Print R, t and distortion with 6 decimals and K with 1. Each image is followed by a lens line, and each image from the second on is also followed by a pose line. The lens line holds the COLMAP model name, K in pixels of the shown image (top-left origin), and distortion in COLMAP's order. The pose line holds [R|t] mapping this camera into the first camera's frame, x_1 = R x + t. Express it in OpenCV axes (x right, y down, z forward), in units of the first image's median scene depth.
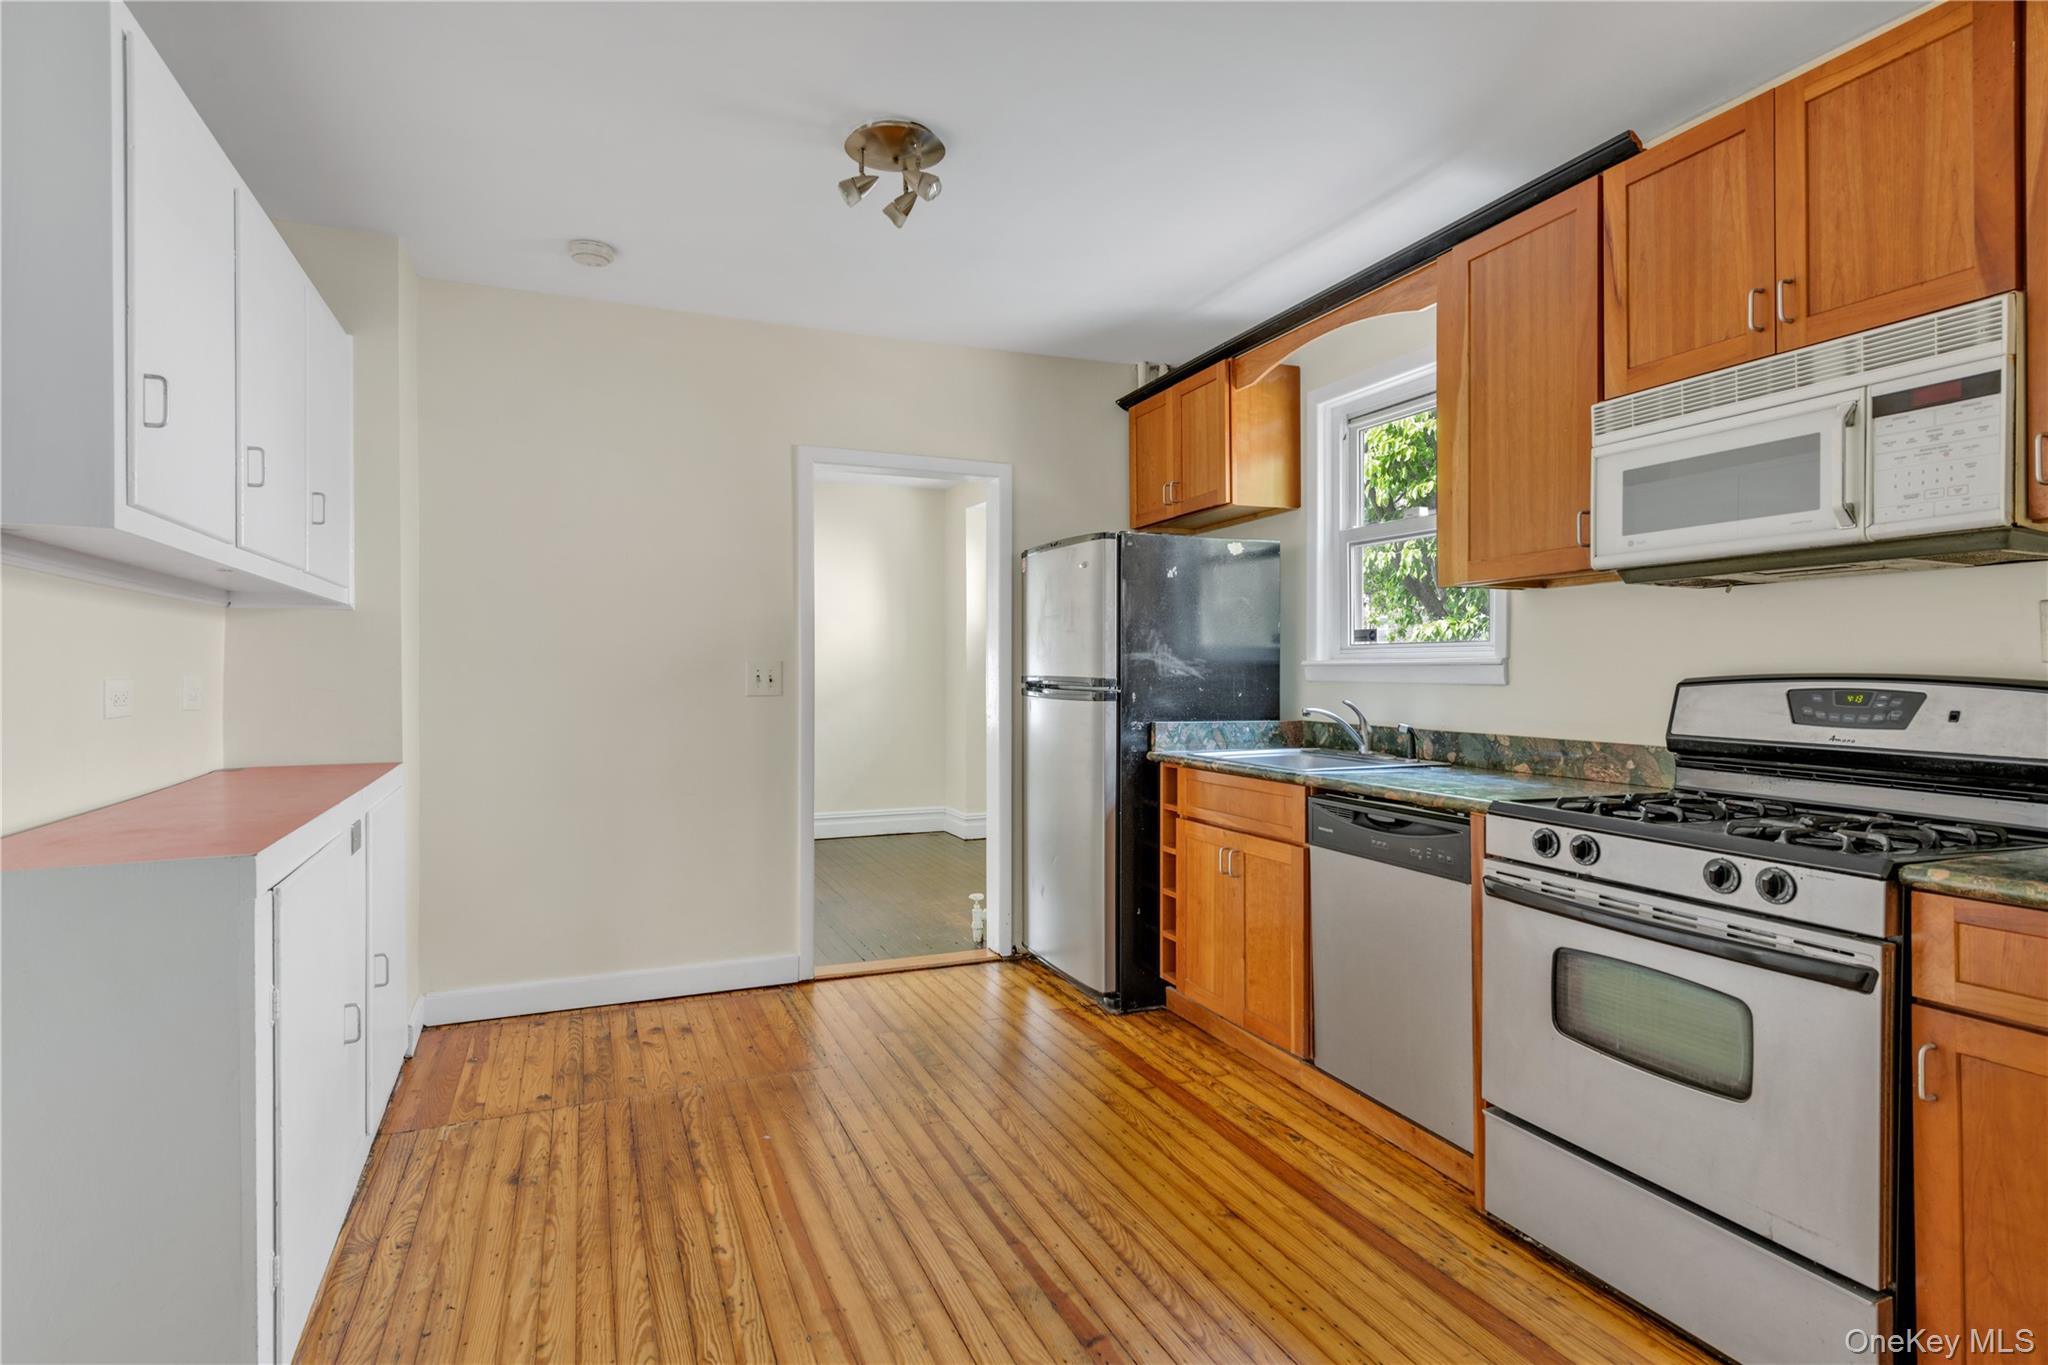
lens RADIAL K [[1067.4, 0, 1026.6], [0, 1067.4, 677.9], [0, 0, 1]] dist [-0.004202, -0.000259]
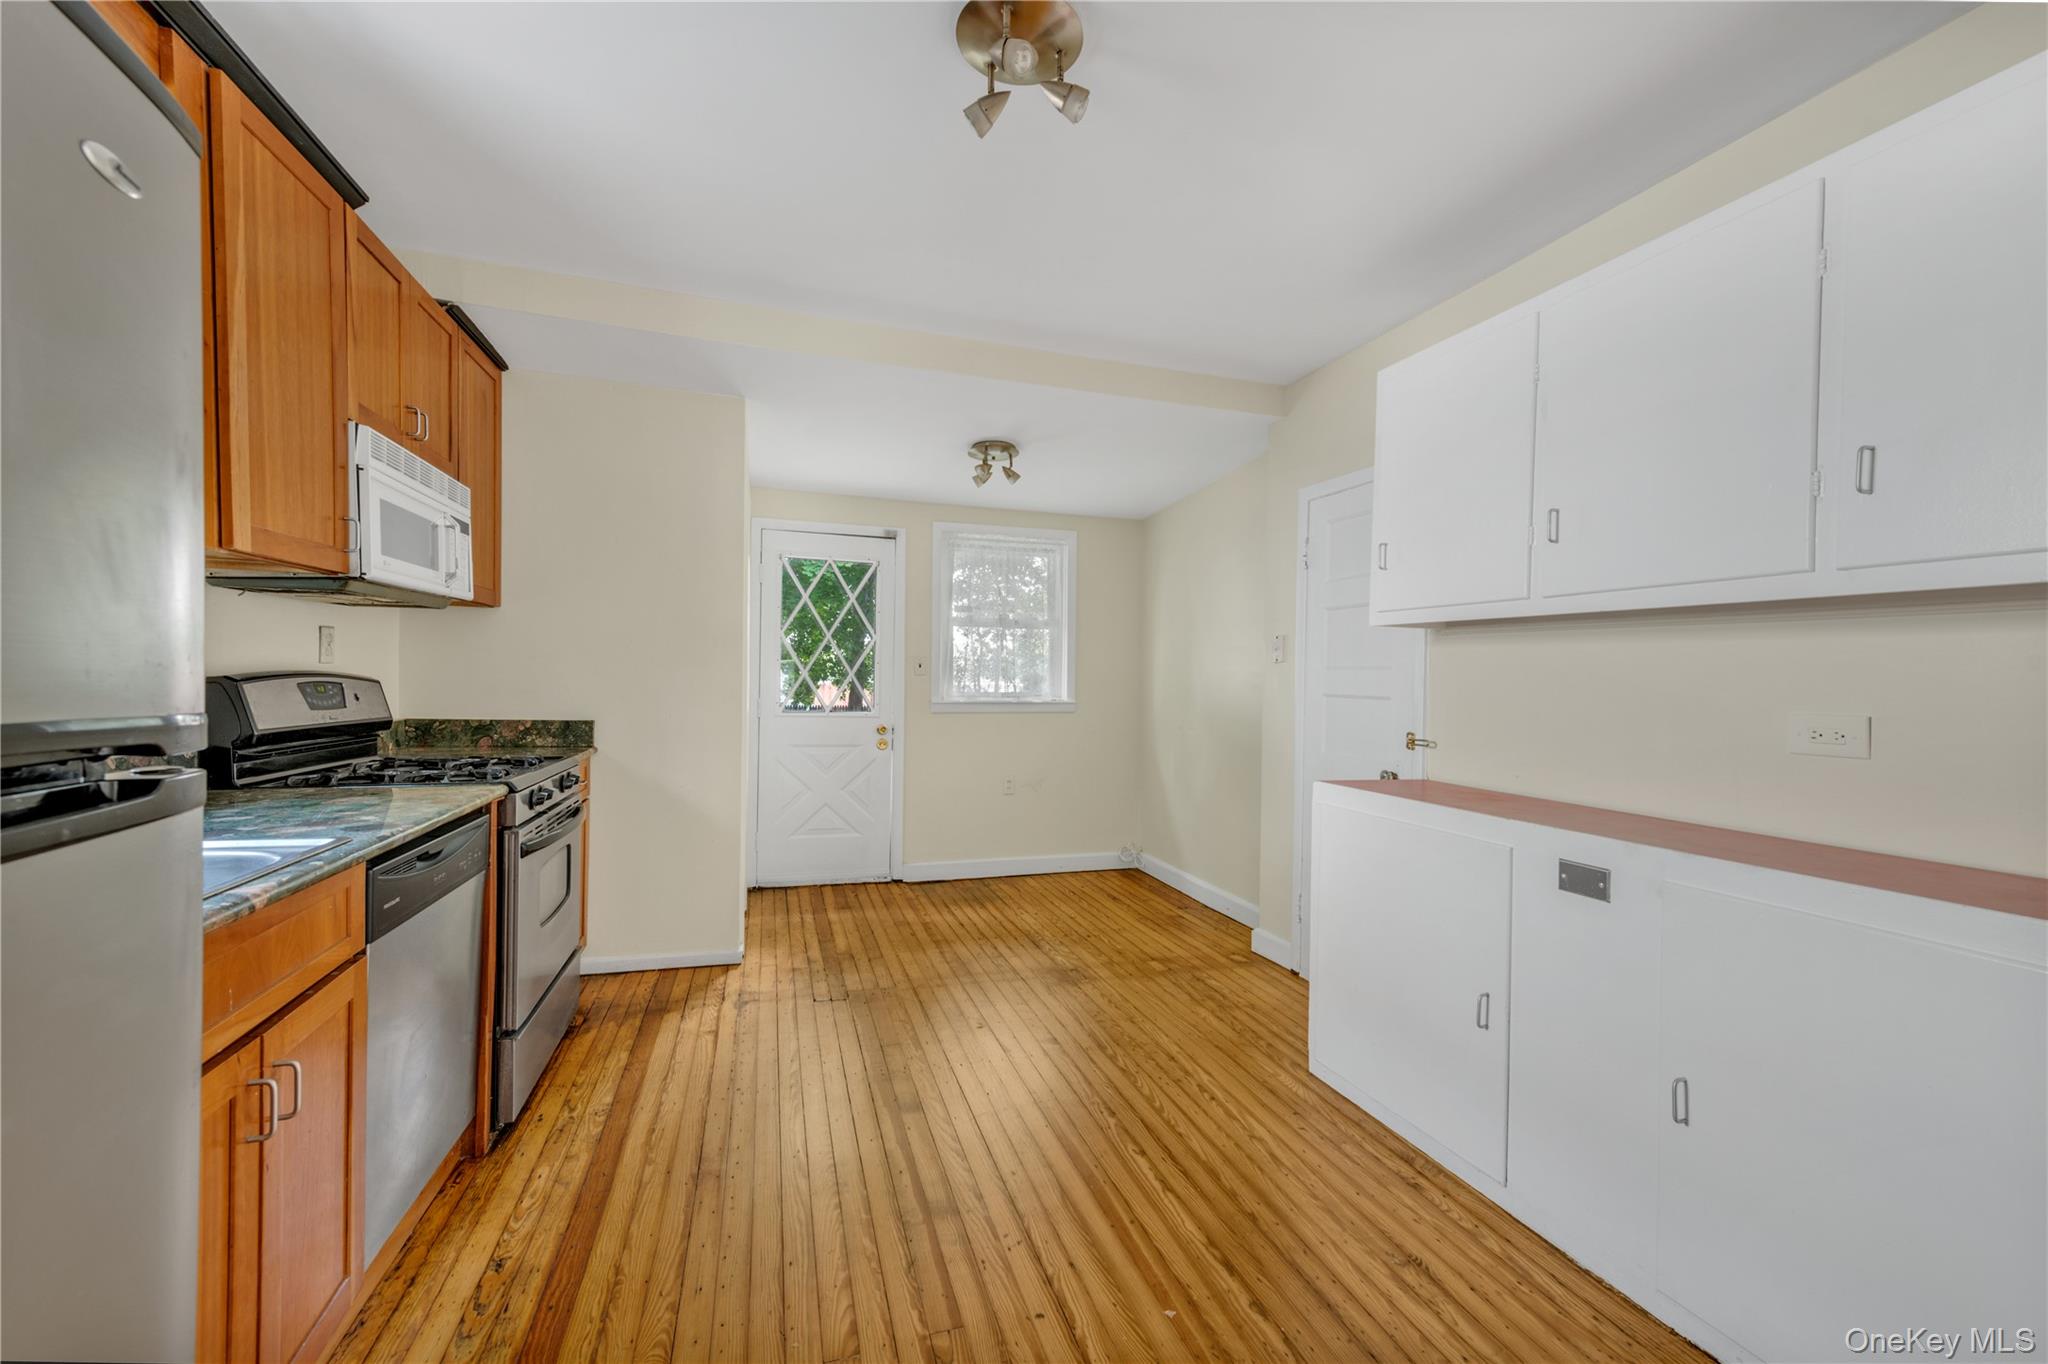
lens RADIAL K [[793.6, 0, 1022.9], [0, 793.6, 683.1], [0, 0, 1]] dist [0.003438, 0.000035]
pose [[-0.995218, -0.022919, 0.094950, -0.208510], [-0.021677, 0.999666, 0.014094, -0.022042], [-0.095242, 0.011968, -0.995382, 1.766194]]
